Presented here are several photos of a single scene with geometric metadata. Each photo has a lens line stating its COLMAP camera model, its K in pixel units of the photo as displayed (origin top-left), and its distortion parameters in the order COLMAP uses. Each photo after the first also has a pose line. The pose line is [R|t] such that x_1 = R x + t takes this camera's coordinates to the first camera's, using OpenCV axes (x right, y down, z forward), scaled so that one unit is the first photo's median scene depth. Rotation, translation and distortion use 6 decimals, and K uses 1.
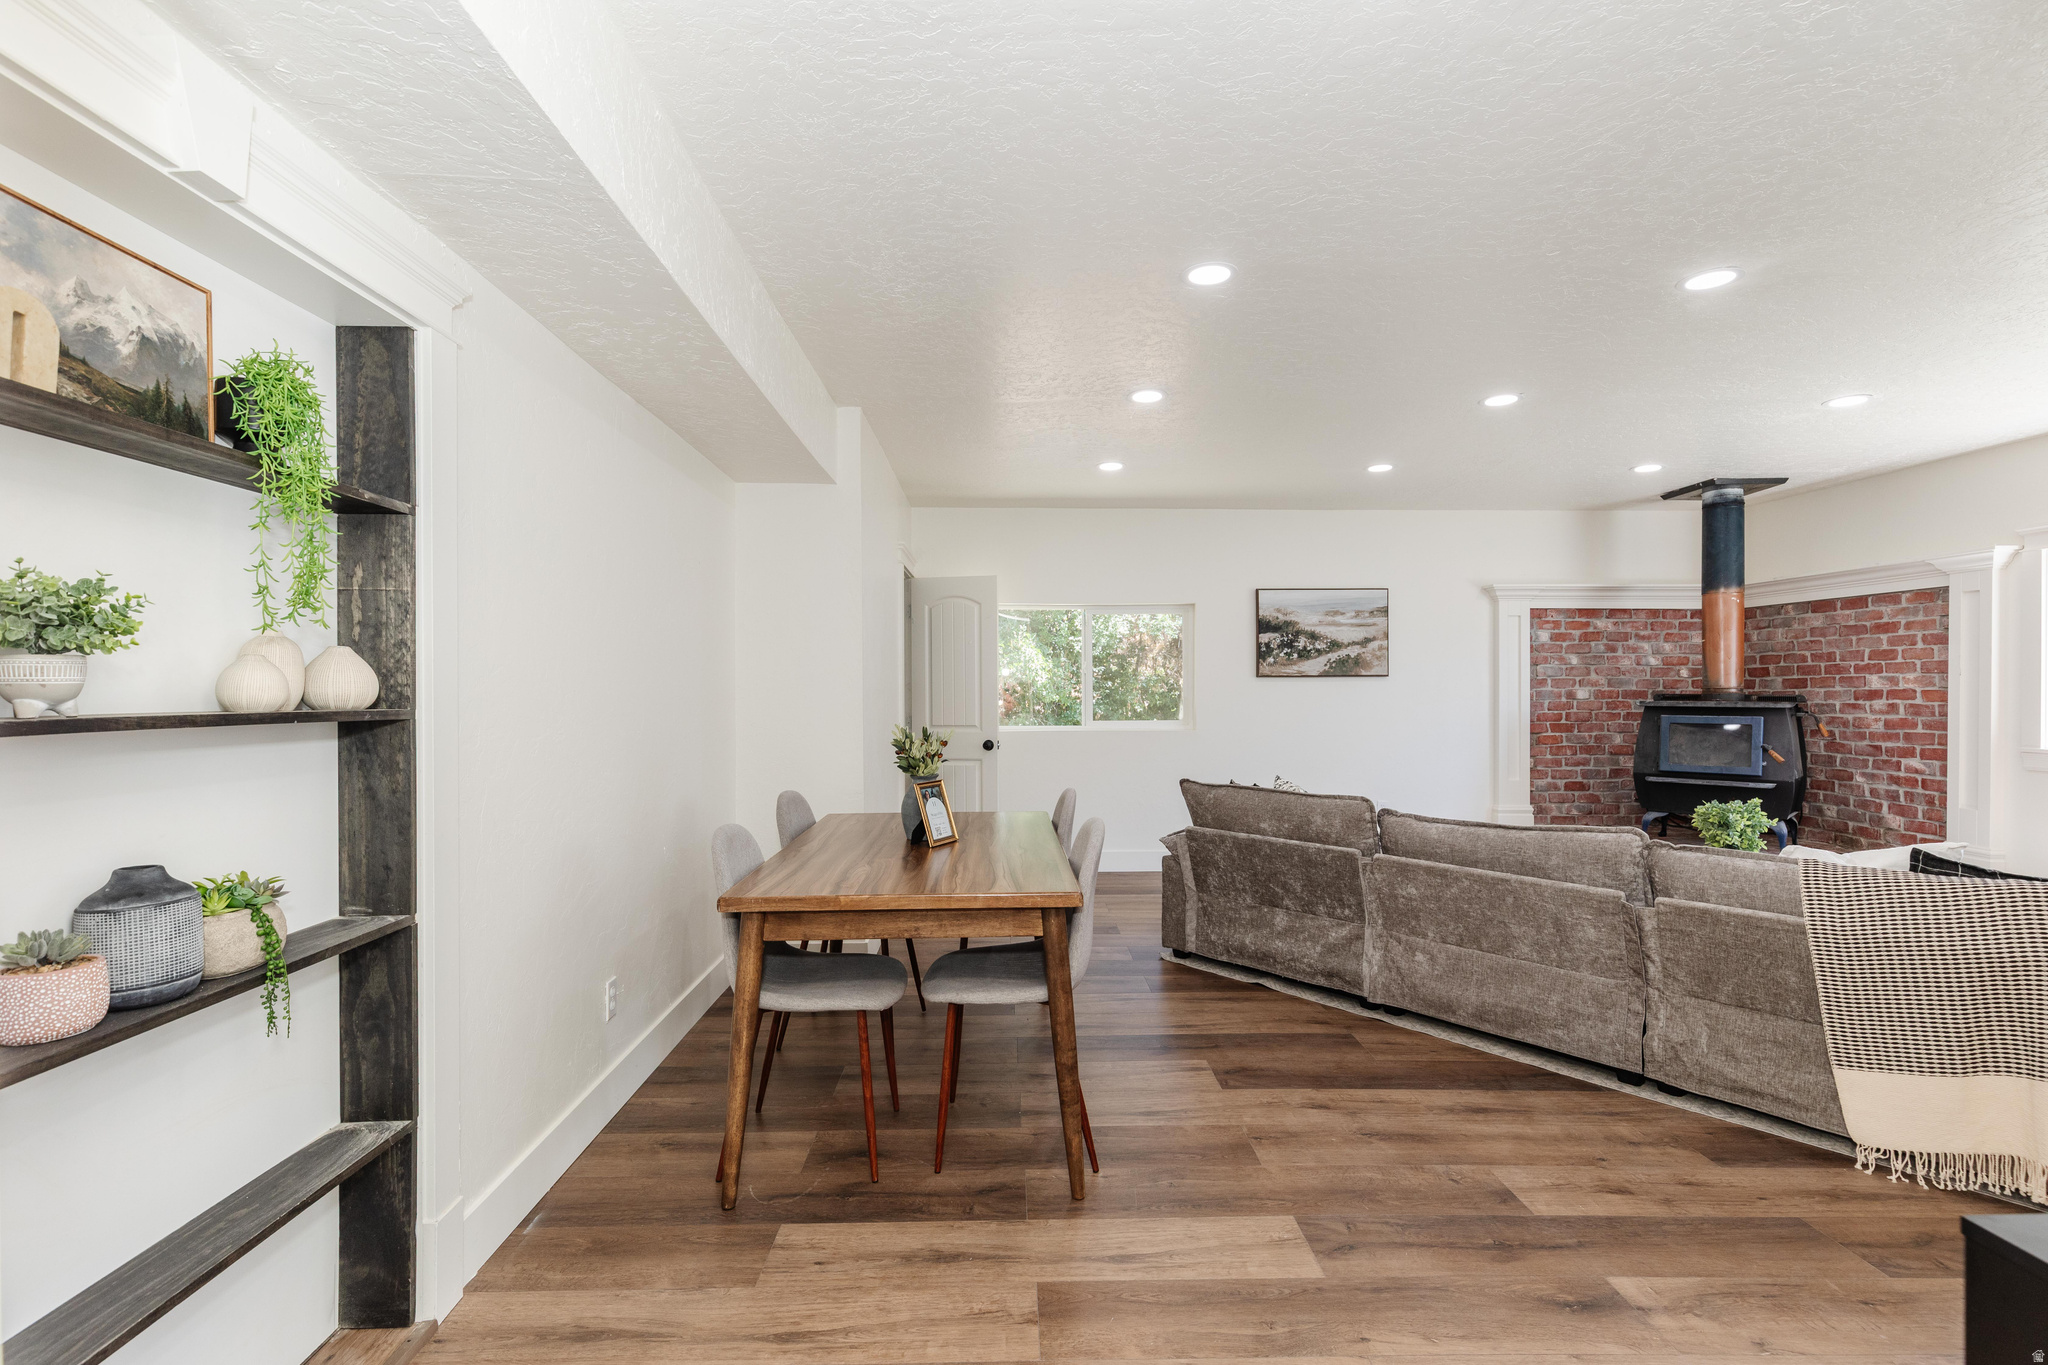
lens RADIAL K [[952.0, 0, 1038.1], [0, 952.0, 687.6], [0, 0, 1]] dist [0.010794, -0.000854]
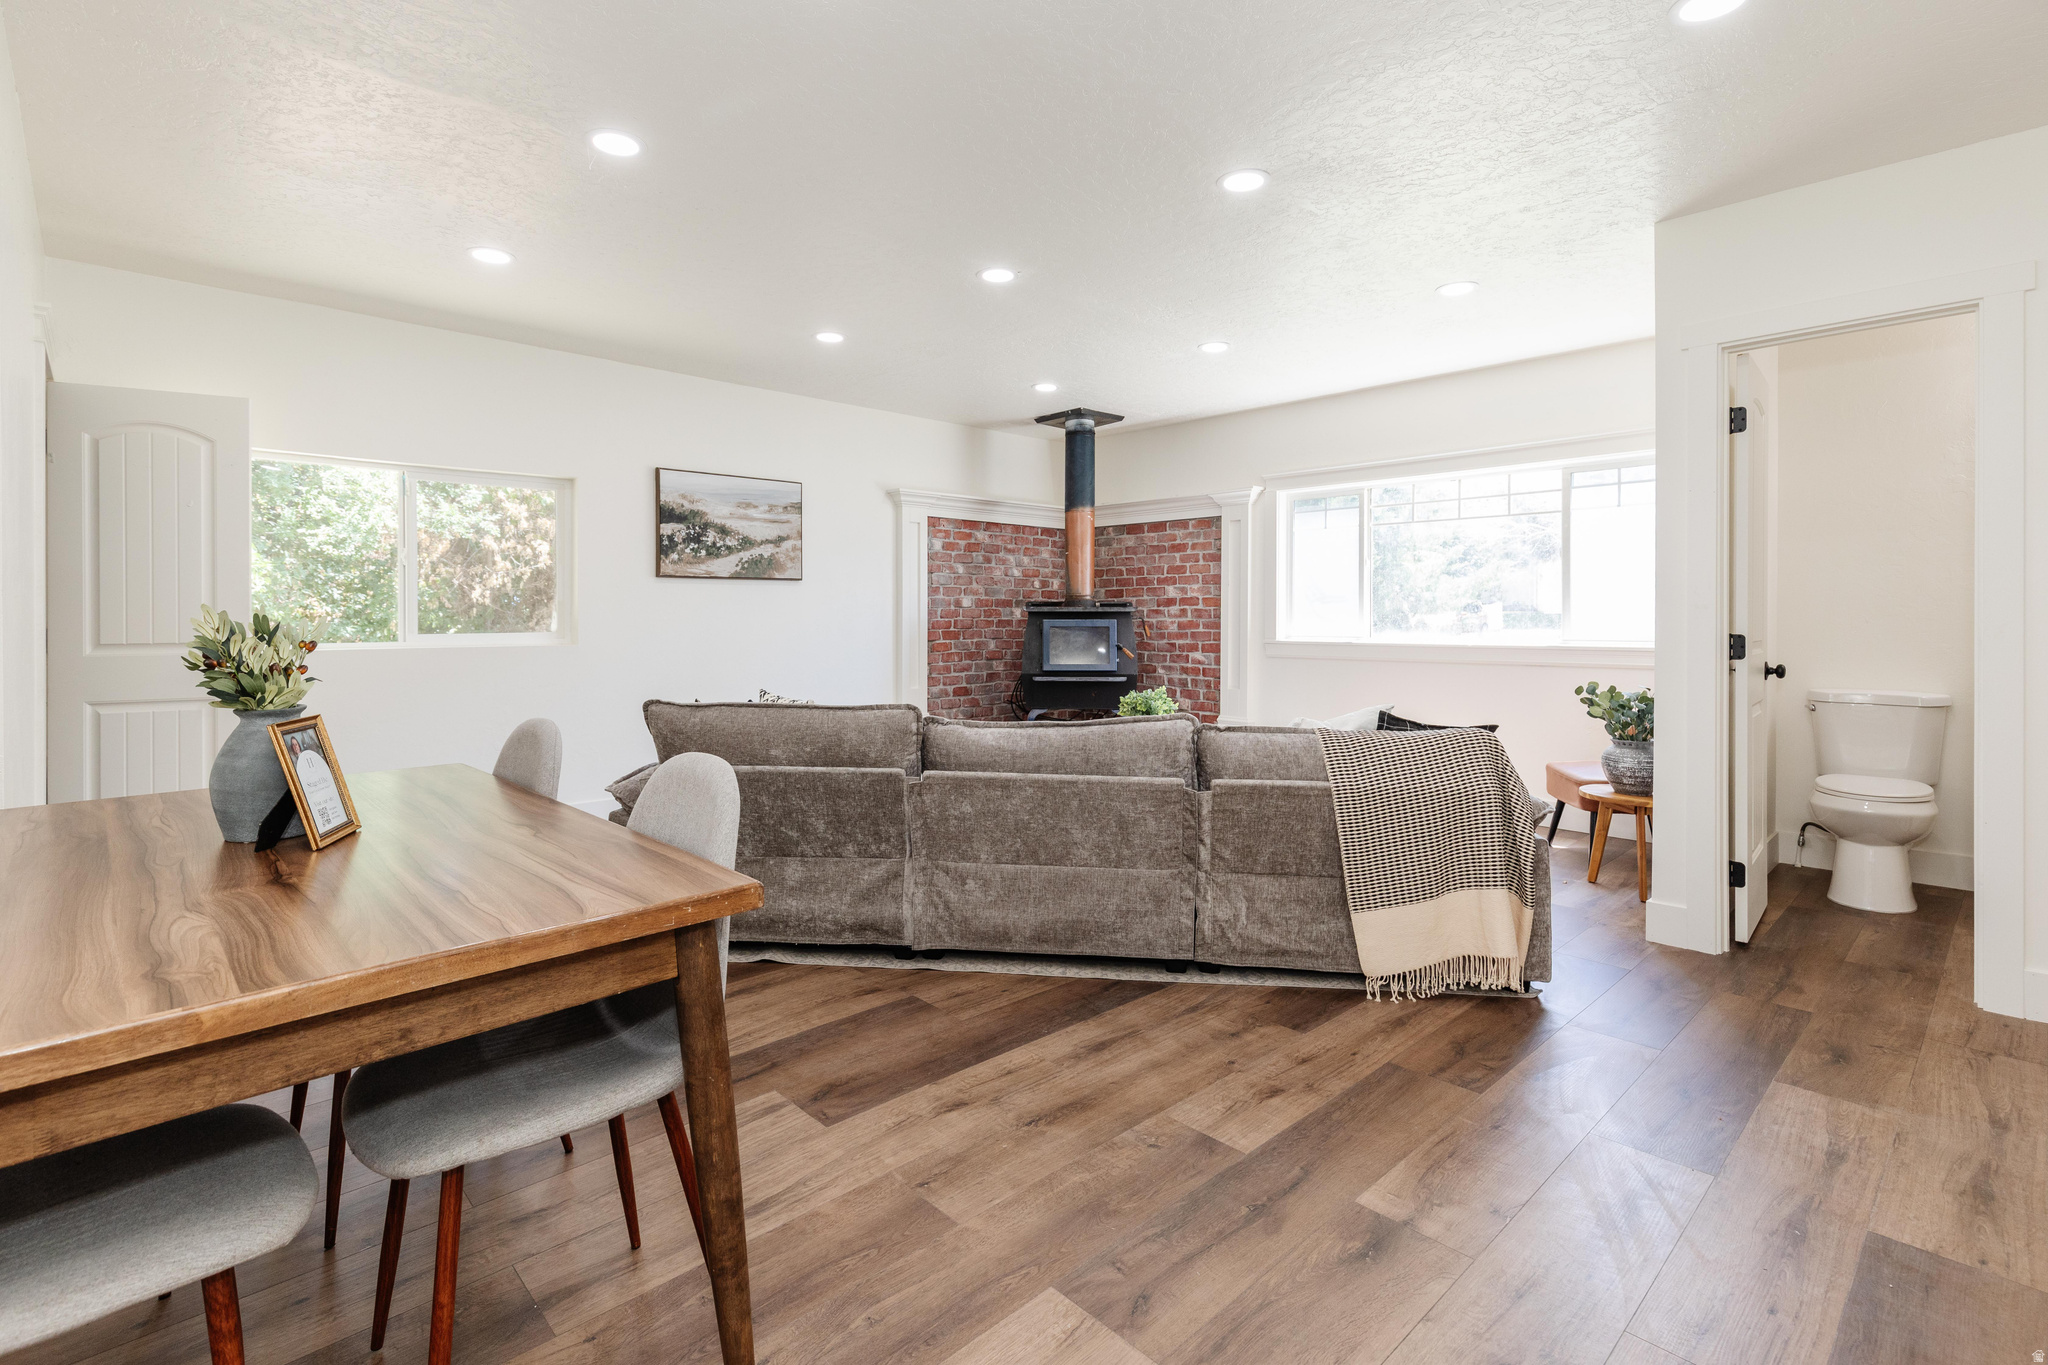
lens RADIAL K [[952.0, 0, 999.2], [0, 952.0, 616.6], [0, 0, 1]] dist [0.010794, -0.000854]
pose [[0.742129, 0.000958, 0.670257, -0.157412], [0.002017, 0.999991, -0.003663, 0.042198], [-0.670254, 0.004070, 0.742120, 0.337665]]
